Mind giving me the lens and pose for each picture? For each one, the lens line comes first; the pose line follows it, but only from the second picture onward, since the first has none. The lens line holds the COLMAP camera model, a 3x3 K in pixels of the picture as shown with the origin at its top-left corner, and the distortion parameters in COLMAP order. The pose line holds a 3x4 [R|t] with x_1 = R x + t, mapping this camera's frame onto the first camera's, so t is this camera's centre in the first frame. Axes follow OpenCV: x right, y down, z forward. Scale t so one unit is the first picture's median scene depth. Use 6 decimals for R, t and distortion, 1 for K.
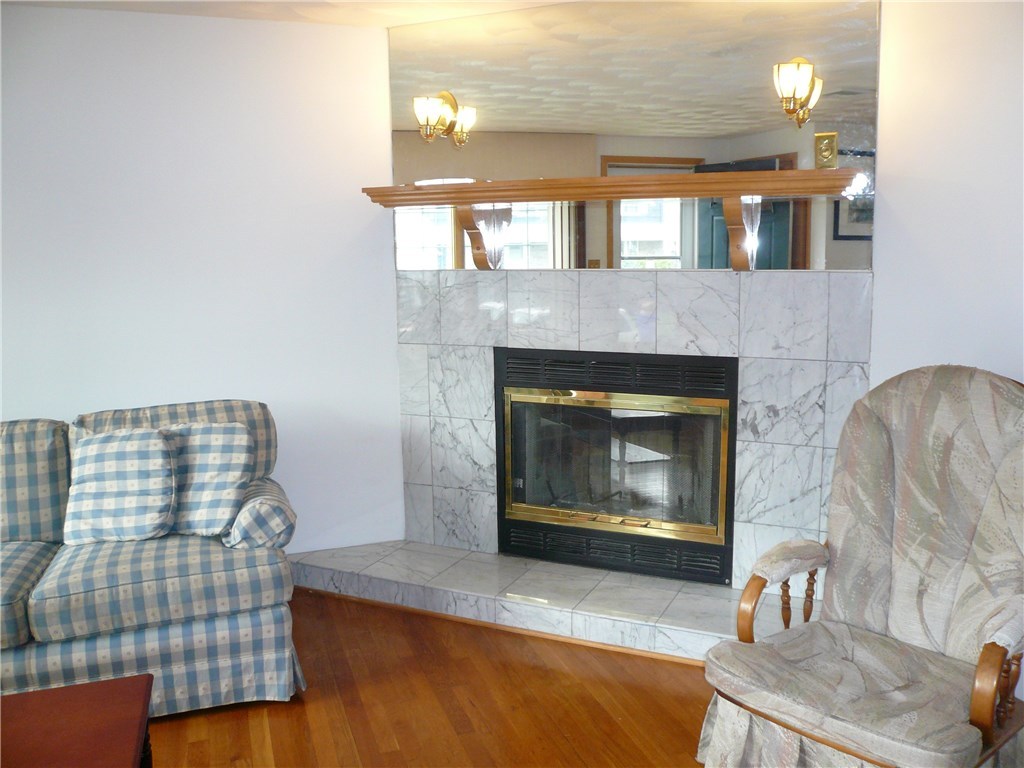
lens RADIAL K [[860.5, 0, 511.2], [0, 860.5, 378.7], [0, 0, 1]] dist [-0.109810, 0.087283]
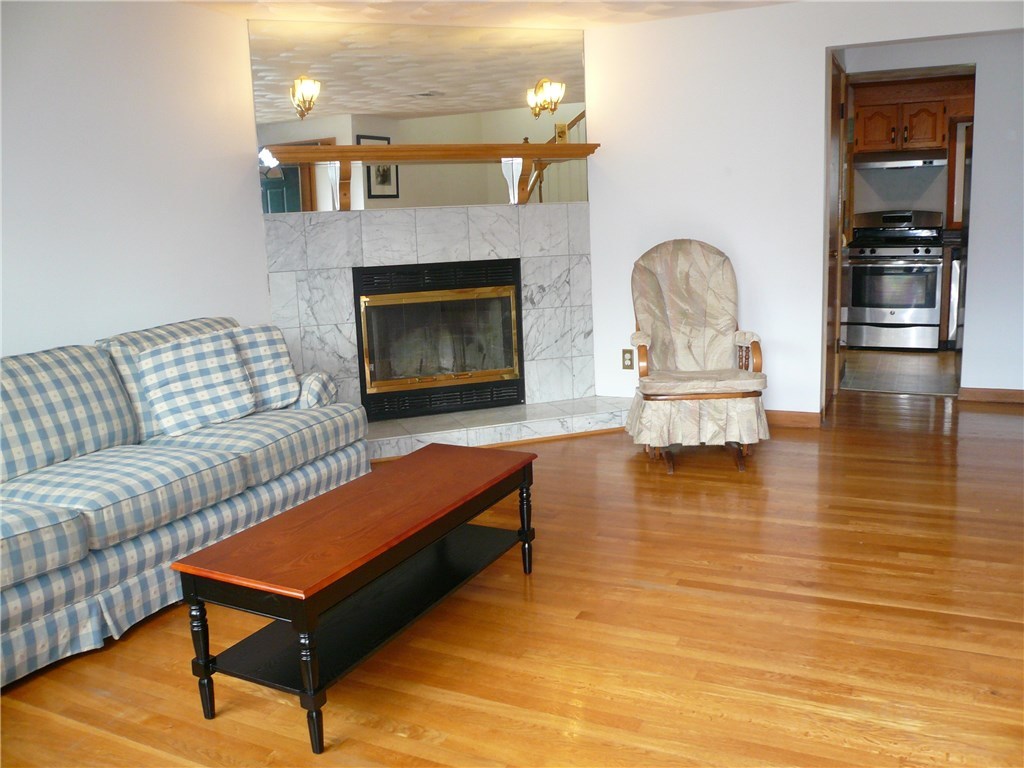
lens RADIAL K [[860.5, 0, 505.9], [0, 860.5, 374.7], [0, 0, 1]] dist [-0.109810, 0.087283]
pose [[0.726894, -0.137894, 0.672763, -0.902564], [0.132837, 0.989365, 0.059262, 0.096256], [-0.673780, 0.046291, 0.737481, -0.182321]]
